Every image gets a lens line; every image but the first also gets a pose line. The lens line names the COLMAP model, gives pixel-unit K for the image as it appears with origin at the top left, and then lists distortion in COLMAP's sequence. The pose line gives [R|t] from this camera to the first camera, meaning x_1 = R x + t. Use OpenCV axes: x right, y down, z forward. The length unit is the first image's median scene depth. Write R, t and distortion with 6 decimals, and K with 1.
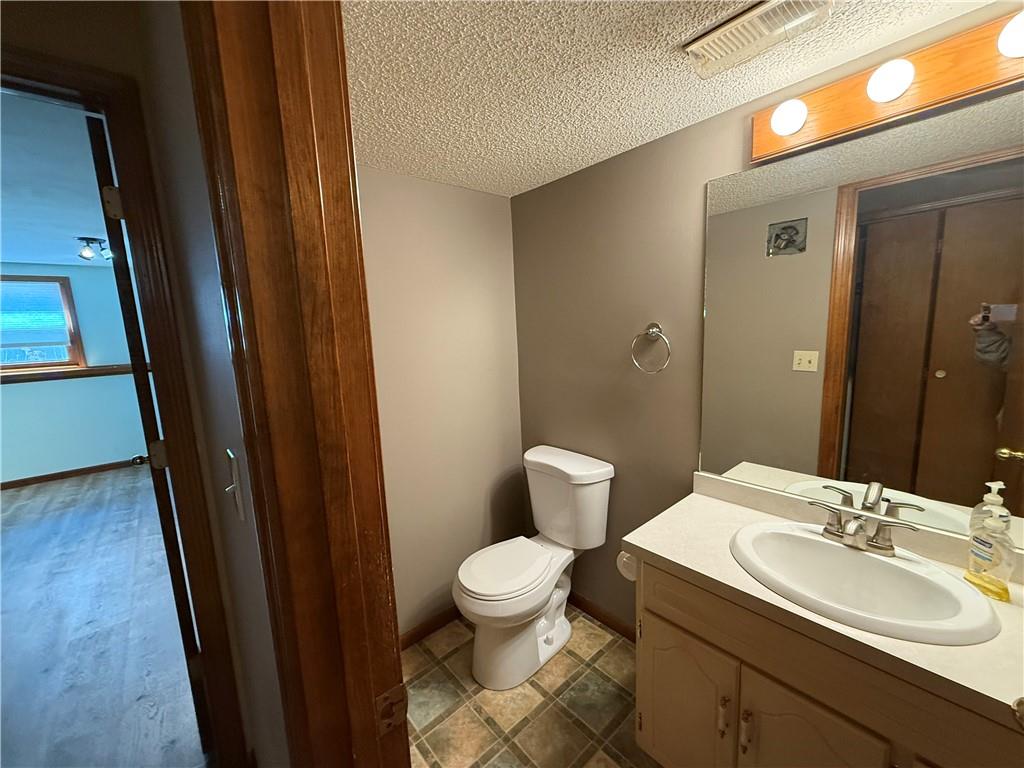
lens RADIAL K [[407.5, 0, 509.5], [0, 407.5, 385.1], [0, 0, 1]] dist [0.001837, -0.000348]
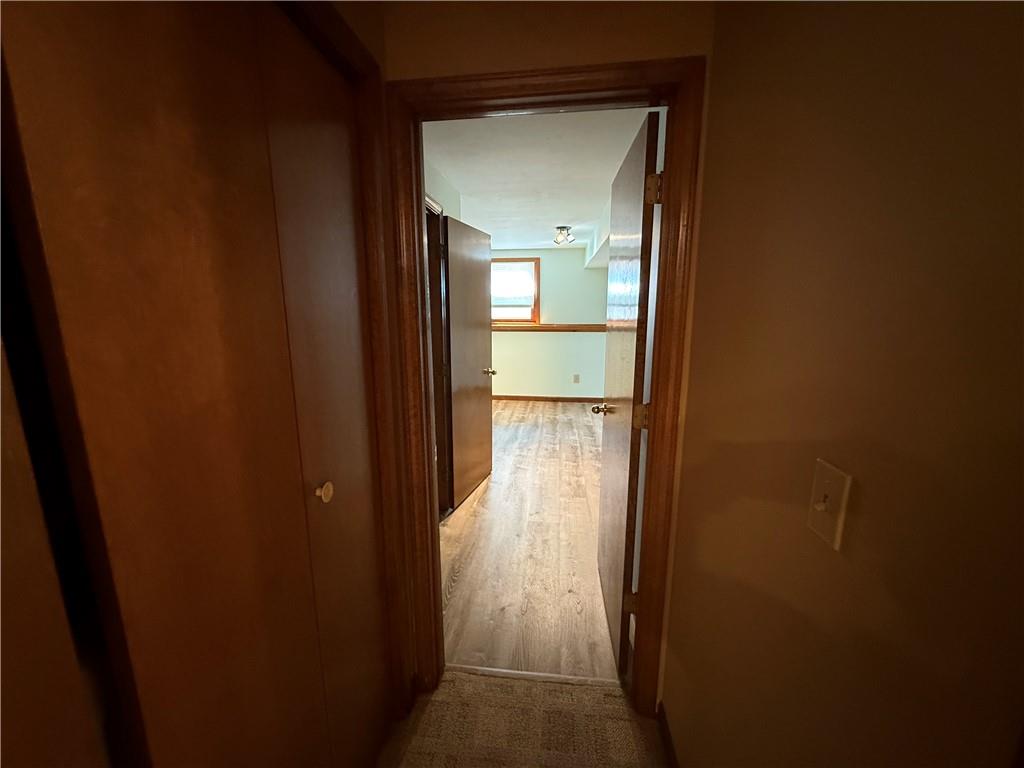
lens RADIAL K [[407.5, 0, 509.5], [0, 407.5, 385.1], [0, 0, 1]] dist [0.001837, -0.000348]
pose [[0.672087, 0.184819, -0.717037, -0.114261], [-0.135536, 0.982695, 0.126255, -0.003299], [0.727963, 0.012330, 0.685506, -0.012880]]
